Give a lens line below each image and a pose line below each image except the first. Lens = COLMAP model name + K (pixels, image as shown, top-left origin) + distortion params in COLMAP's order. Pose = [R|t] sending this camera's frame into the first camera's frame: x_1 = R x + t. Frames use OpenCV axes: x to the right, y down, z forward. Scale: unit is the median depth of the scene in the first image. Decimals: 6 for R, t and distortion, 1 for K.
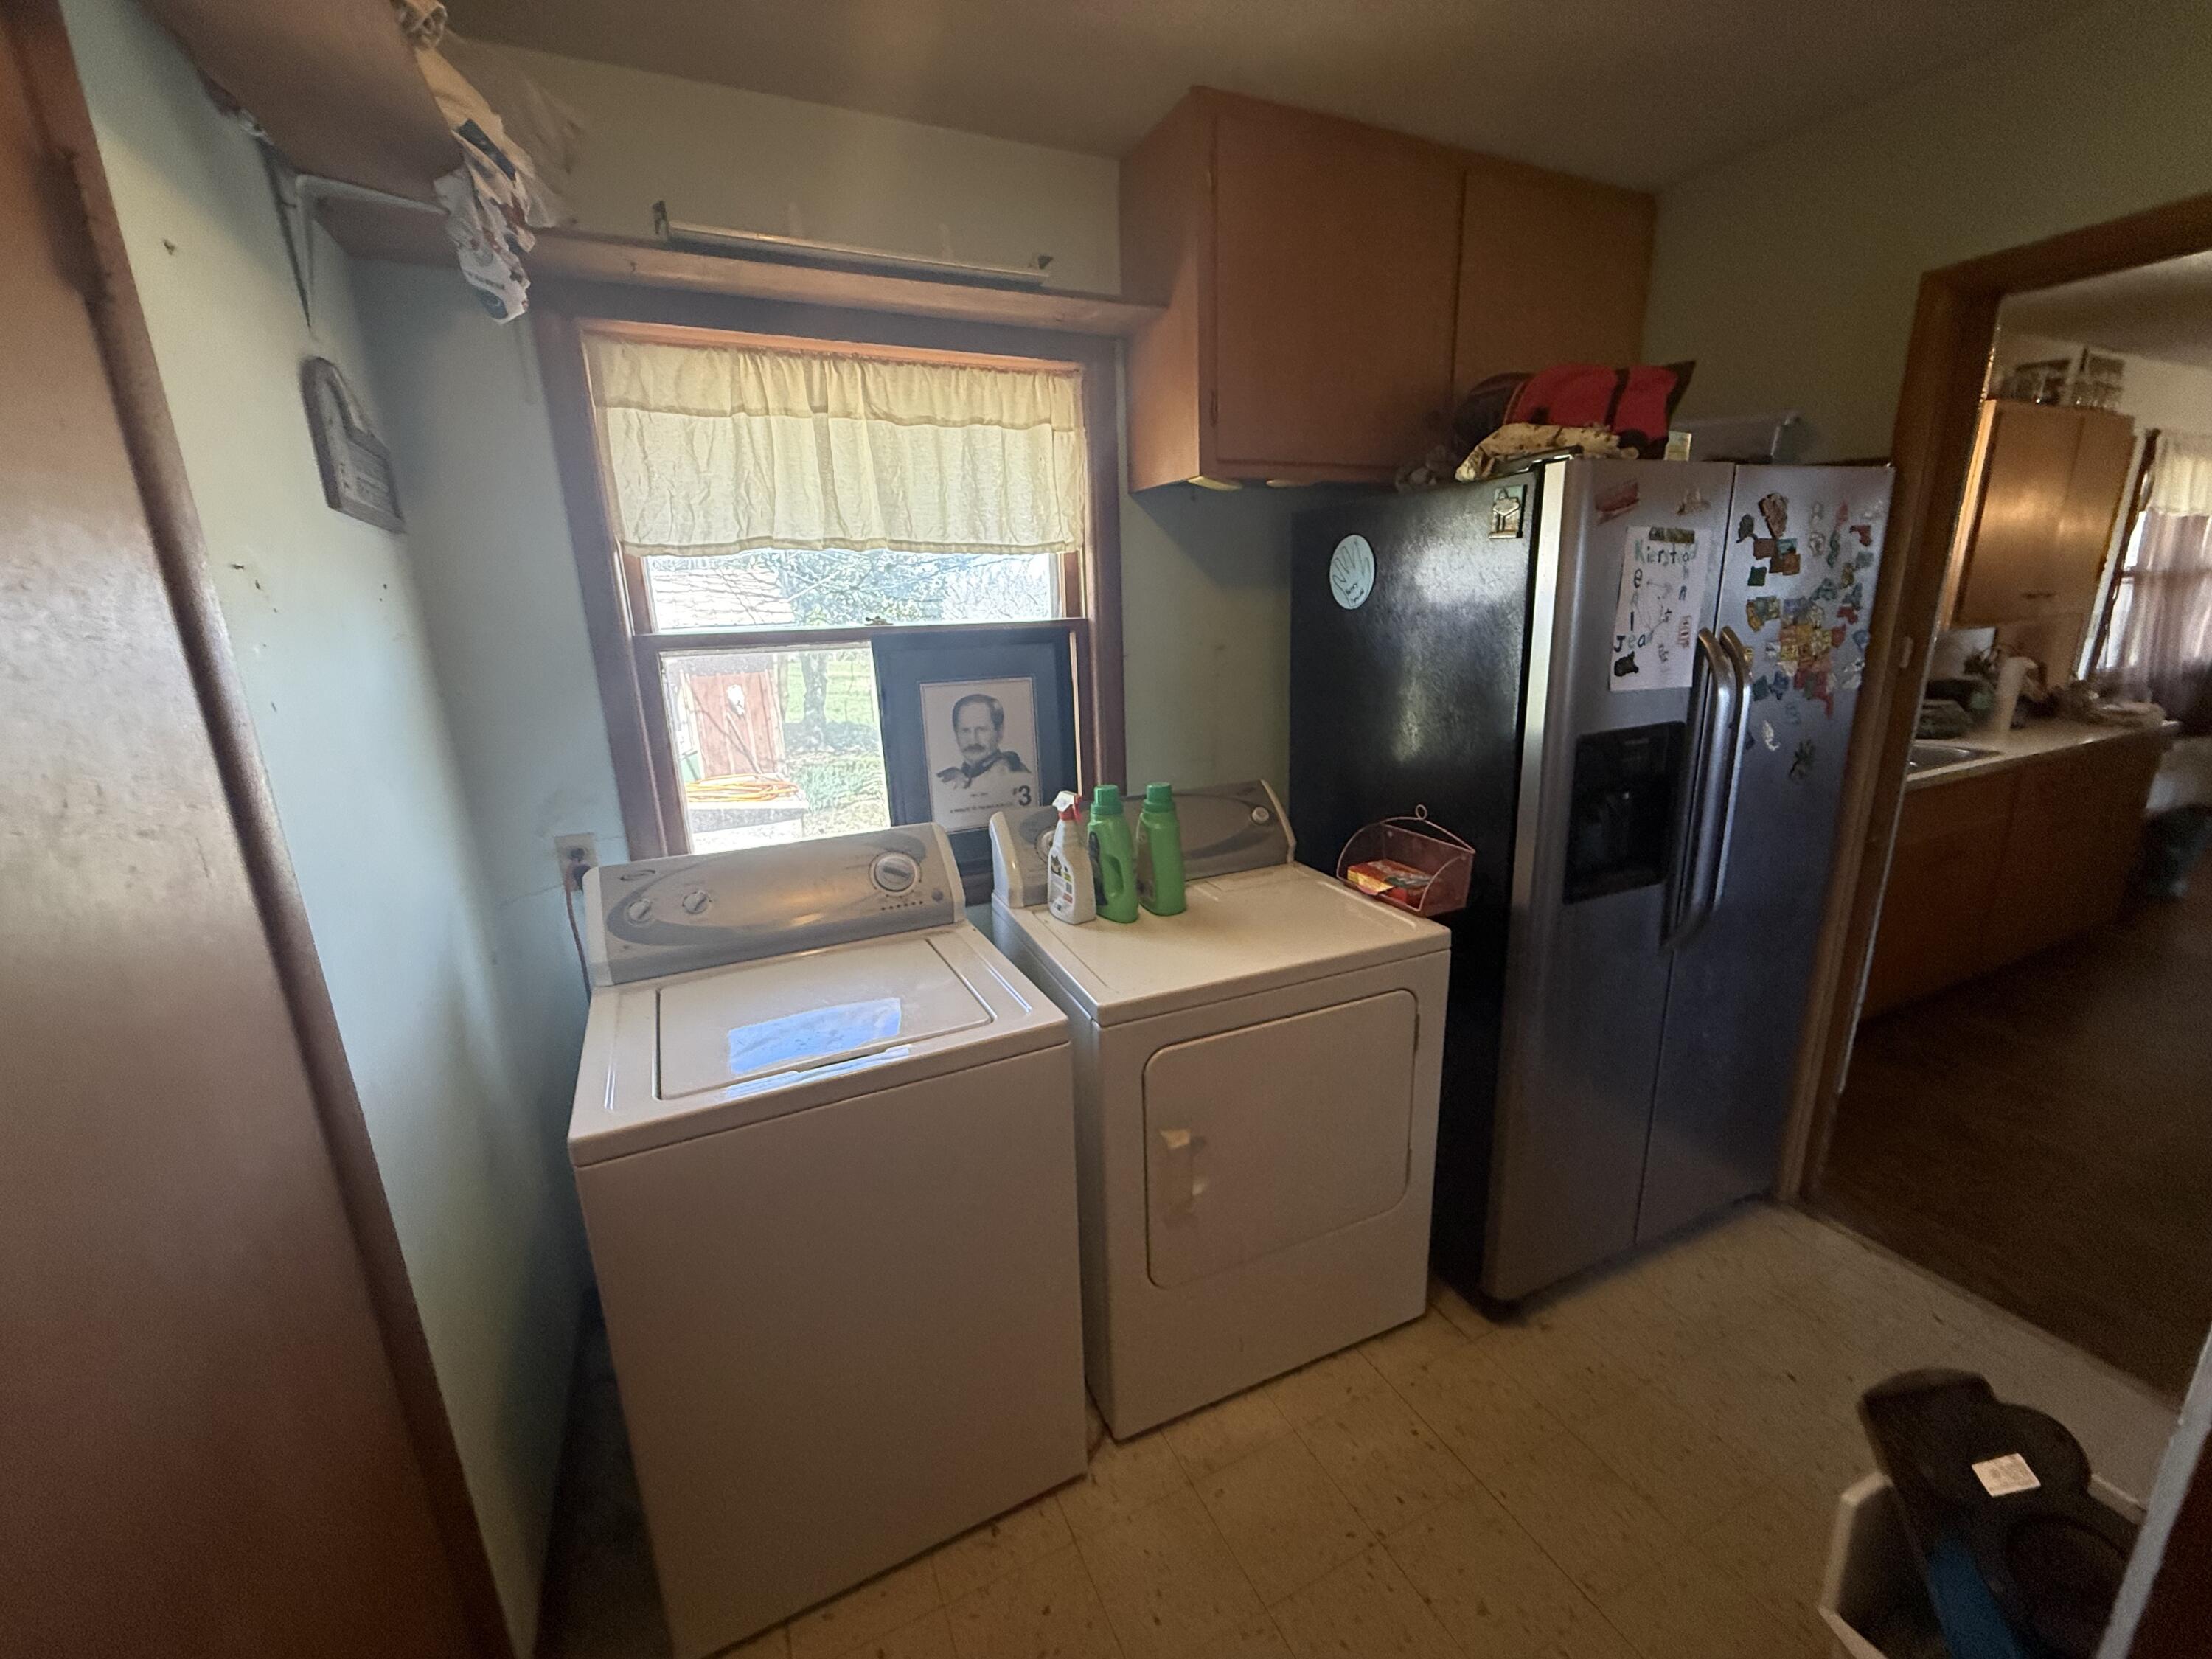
lens RADIAL K [[885.2, 0, 1106.6], [0, 885.2, 826.8], [0, 0, 1]] dist [0.000781, 0.000007]
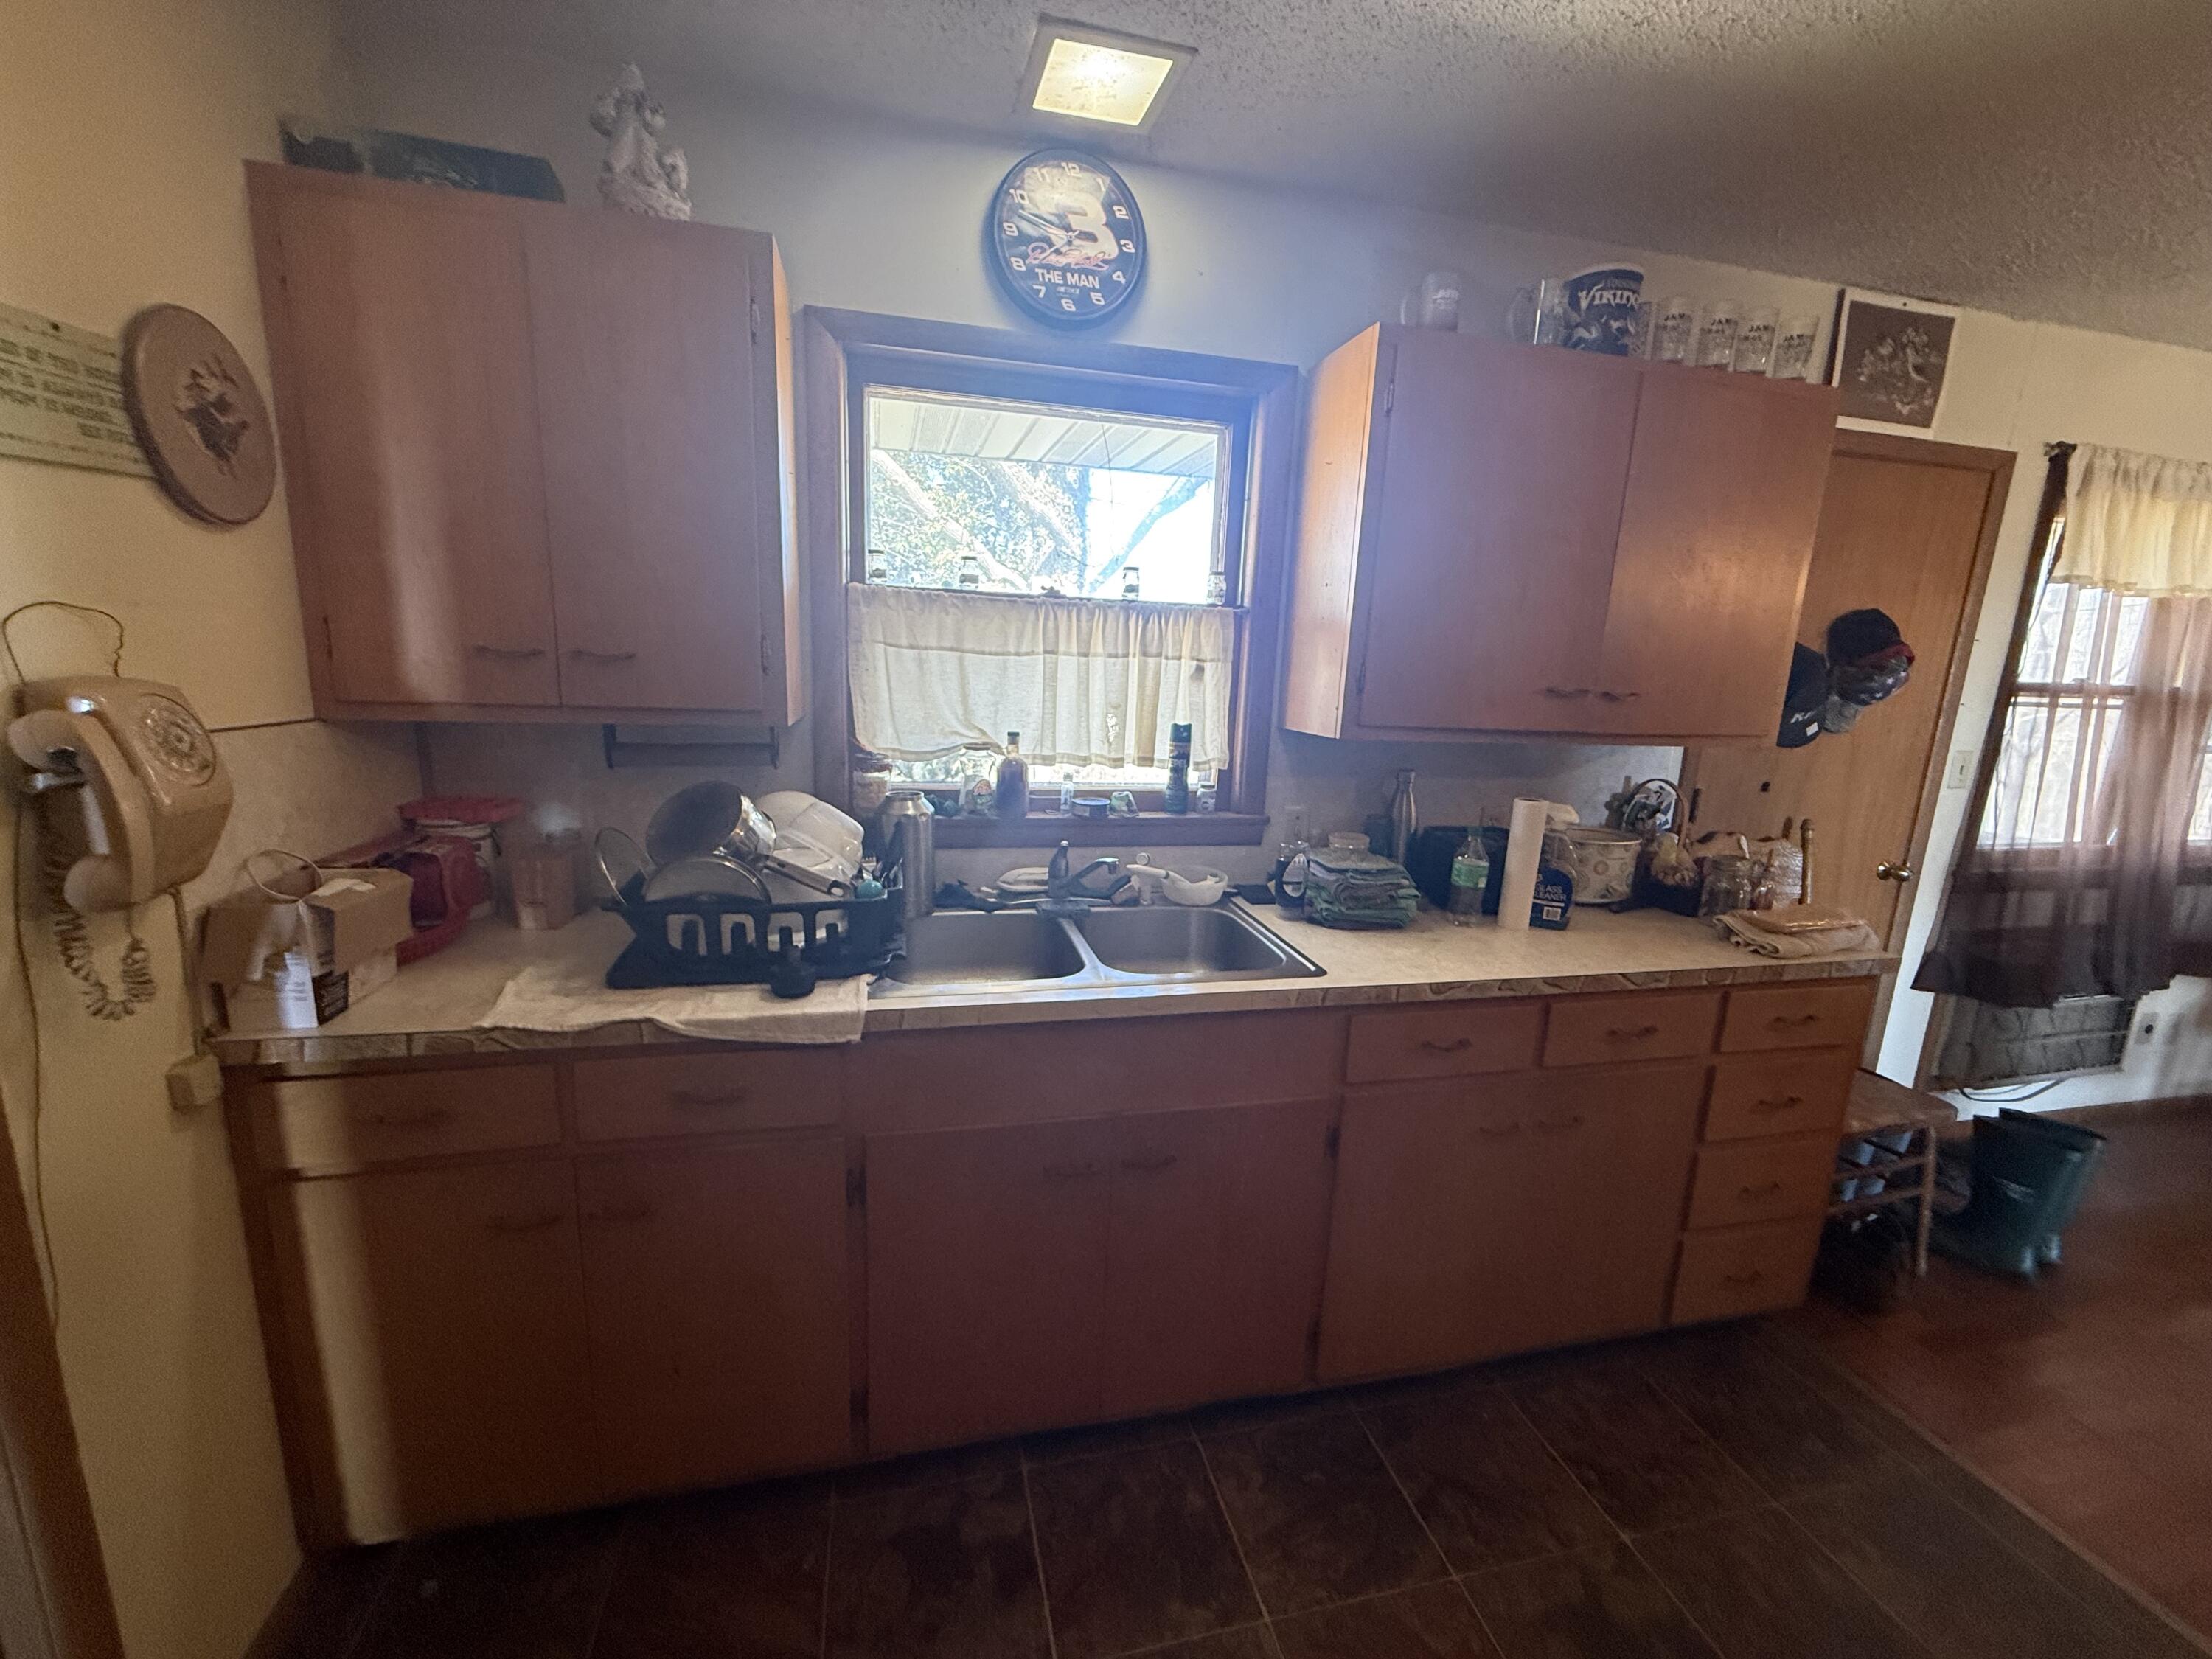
lens RADIAL K [[885.2, 0, 1101.3], [0, 885.2, 832.6], [0, 0, 1]] dist [0.000781, 0.000007]
pose [[0.973965, 0.113980, -0.195963, 0.714411], [-0.125600, 0.990925, -0.047886, -0.090666], [0.188727, 0.071252, 0.979441, 0.334264]]
